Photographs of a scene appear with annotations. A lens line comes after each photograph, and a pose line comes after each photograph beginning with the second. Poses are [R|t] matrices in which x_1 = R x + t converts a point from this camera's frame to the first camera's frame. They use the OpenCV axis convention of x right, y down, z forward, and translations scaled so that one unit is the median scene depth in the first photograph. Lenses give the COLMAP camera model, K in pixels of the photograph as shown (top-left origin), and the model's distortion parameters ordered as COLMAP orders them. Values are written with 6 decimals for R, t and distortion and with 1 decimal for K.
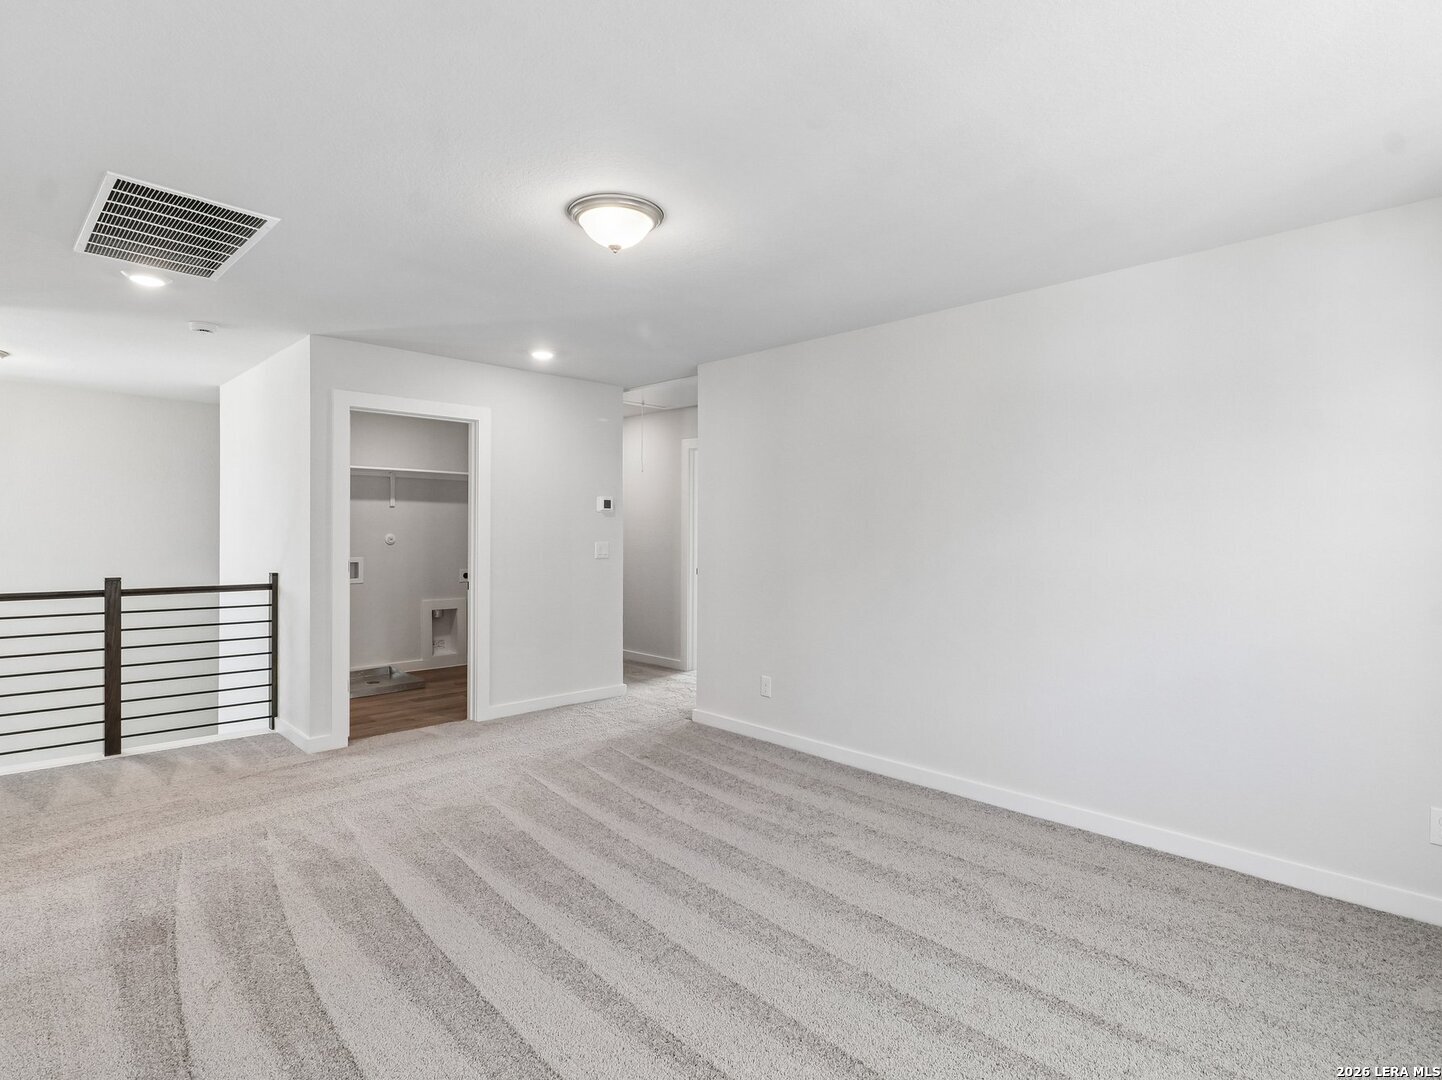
lens RADIAL K [[749.6, 0, 721.0], [0, 749.6, 540.0], [0, 0, 1]] dist [0.013261, 0.000096]
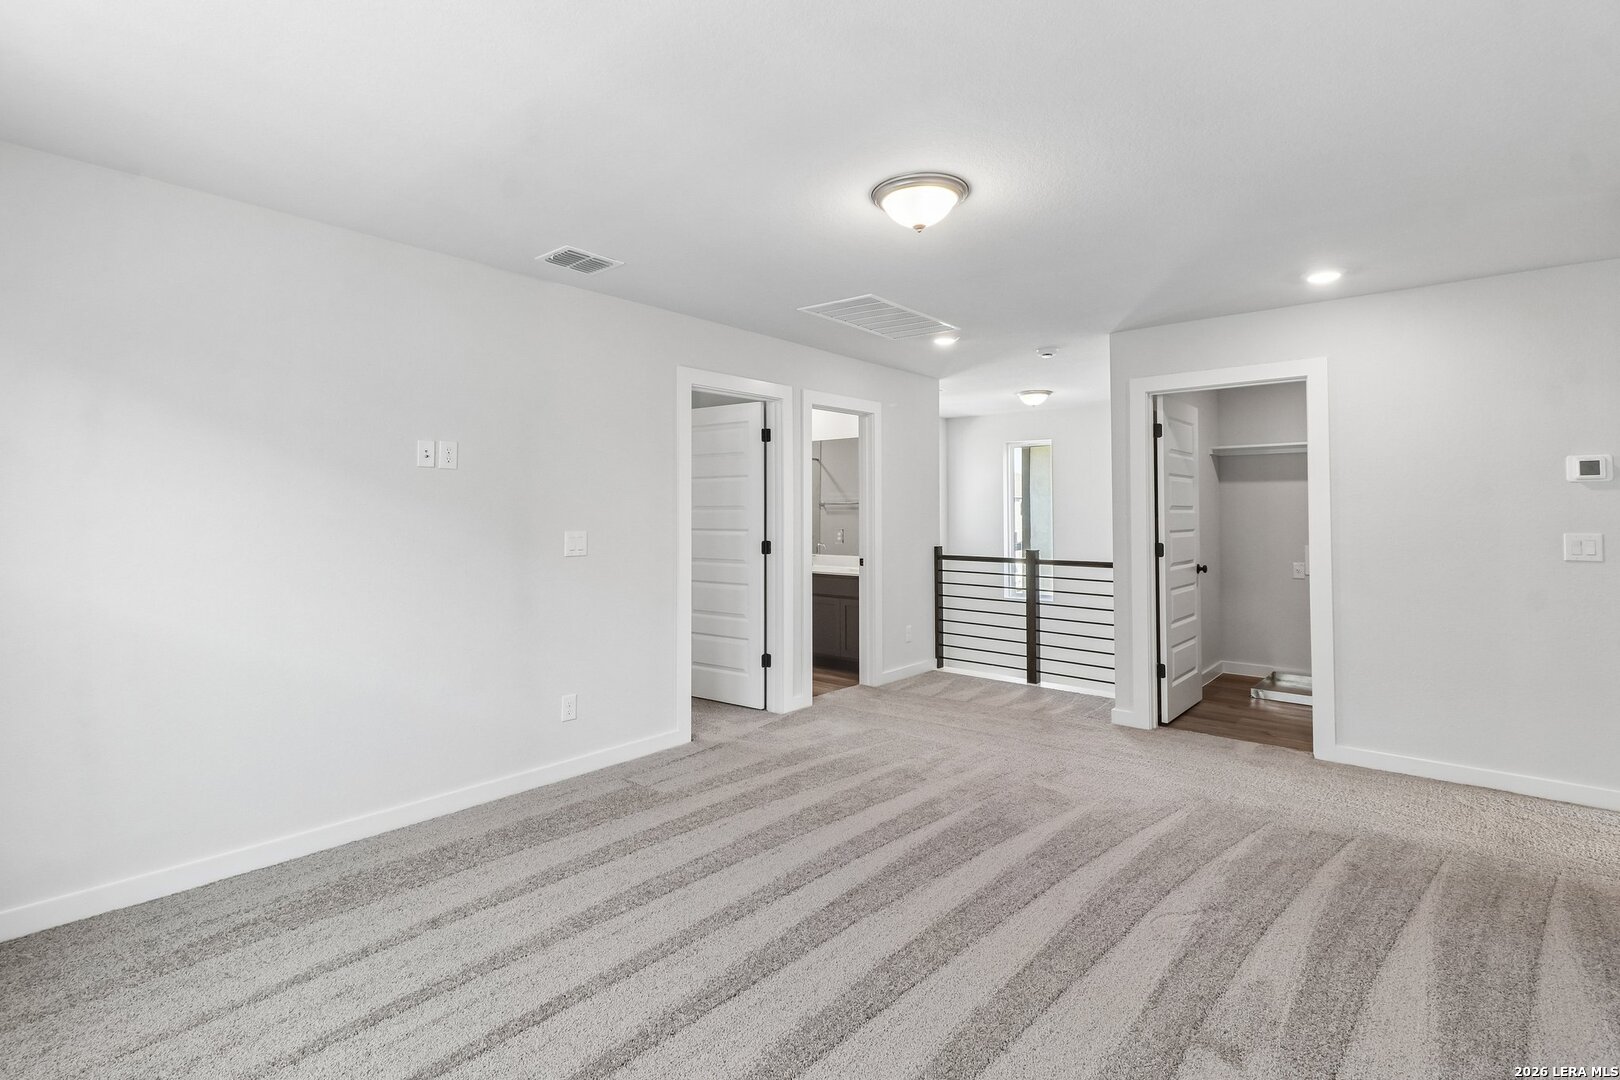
lens RADIAL K [[767.9, 0, 806.5], [0, 767.9, 495.7], [0, 0, 1]] dist [-0.000947, -0.000264]
pose [[0.093285, -0.029659, -0.995198, 0.526976], [-0.015114, 0.999399, -0.031201, 0.001606], [0.995525, 0.017952, 0.092781, 0.481362]]
